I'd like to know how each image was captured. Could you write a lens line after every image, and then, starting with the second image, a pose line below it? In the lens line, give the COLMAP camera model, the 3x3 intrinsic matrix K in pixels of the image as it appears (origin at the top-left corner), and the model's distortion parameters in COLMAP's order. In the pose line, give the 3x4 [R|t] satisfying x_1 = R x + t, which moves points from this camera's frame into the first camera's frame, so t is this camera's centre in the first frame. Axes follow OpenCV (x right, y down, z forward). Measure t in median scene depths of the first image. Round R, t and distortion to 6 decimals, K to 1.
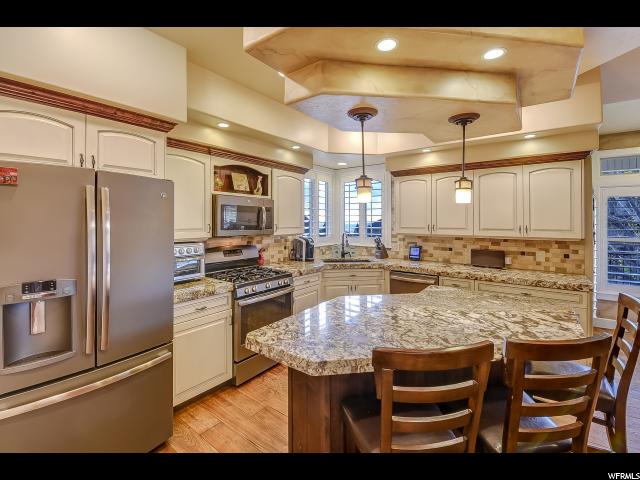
lens RADIAL K [[277.6, 0, 314.3], [0, 277.6, 222.5], [0, 0, 1]] dist [-0.001335, -0.000470]
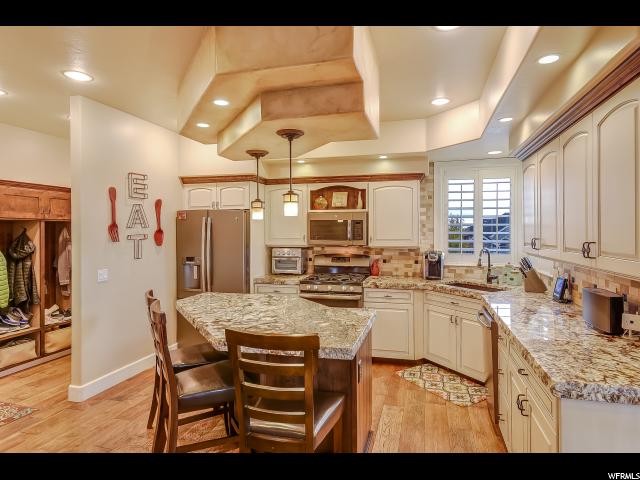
lens RADIAL K [[369.8, 0, 352.2], [0, 369.8, 231.0], [0, 0, 1]] dist [0.028714, 0.000078]
pose [[0.425813, -0.005783, -0.904793, 1.158297], [-0.001681, 0.999973, -0.007182, -0.001220], [0.904809, 0.004580, 0.425792, 0.380615]]
